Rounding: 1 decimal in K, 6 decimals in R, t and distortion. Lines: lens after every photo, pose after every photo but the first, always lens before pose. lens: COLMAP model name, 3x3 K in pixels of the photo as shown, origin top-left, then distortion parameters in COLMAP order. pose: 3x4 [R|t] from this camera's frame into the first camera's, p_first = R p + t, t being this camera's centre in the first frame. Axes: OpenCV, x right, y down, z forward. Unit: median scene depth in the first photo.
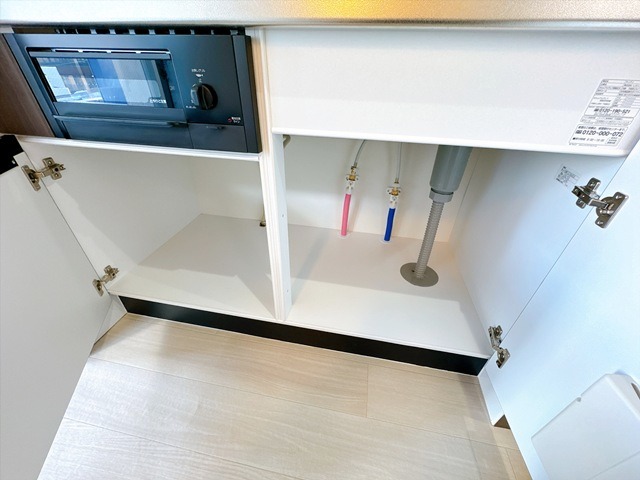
lens RADIAL K [[254.6, 0, 320.0], [0, 254.6, 240.0], [0, 0, 1]] dist [-0.004699, 0.000208]
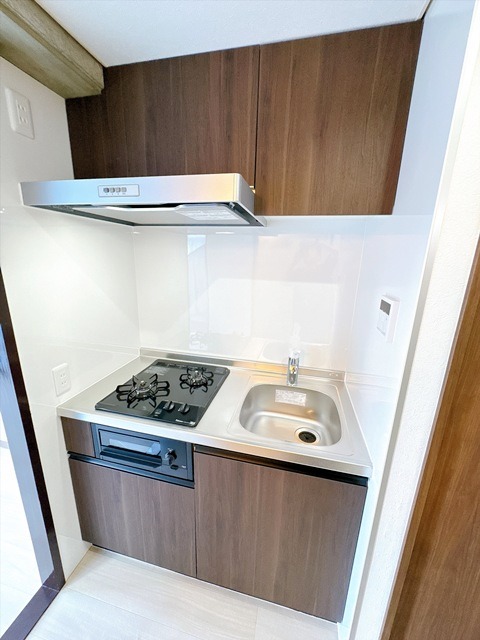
lens RADIAL K [[254.6, 0, 240.0], [0, 254.6, 320.0], [0, 0, 1]] dist [-0.004699, 0.000208]
pose [[0.998848, 0.009440, -0.047041, 0.182690], [-0.024569, 0.942787, -0.332489, -0.686881], [0.041211, 0.333261, 0.941933, -1.083658]]
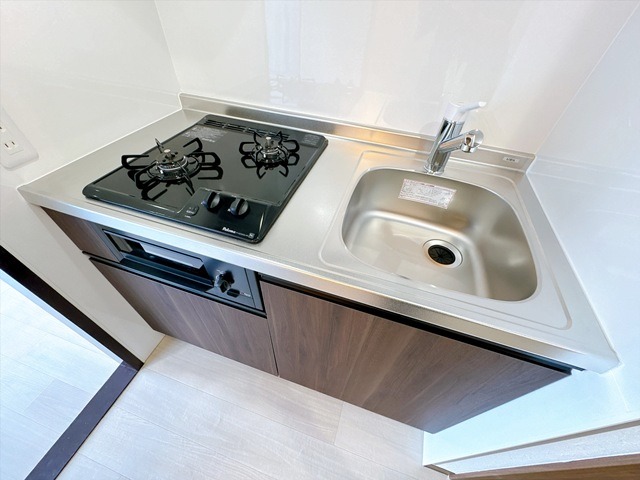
lens RADIAL K [[254.6, 0, 320.0], [0, 254.6, 240.0], [0, 0, 1]] dist [-0.004699, 0.000208]
pose [[0.992064, 0.104435, -0.070019, 0.094350], [-0.088120, 0.974725, 0.205297, -0.780281], [0.089689, -0.197498, 0.976192, -0.190699]]
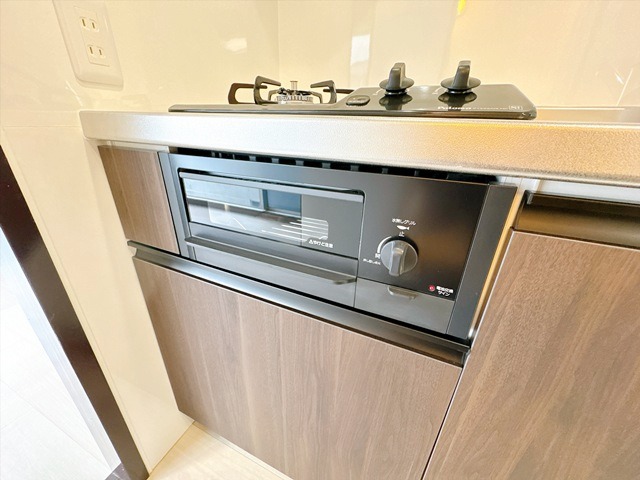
lens RADIAL K [[254.6, 0, 320.0], [0, 254.6, 240.0], [0, 0, 1]] dist [-0.004699, 0.000208]
pose [[0.973198, 0.094696, -0.209568, -0.363039], [-0.128989, 0.979213, -0.156534, -0.328182], [0.190388, 0.179371, 0.965183, 0.229985]]
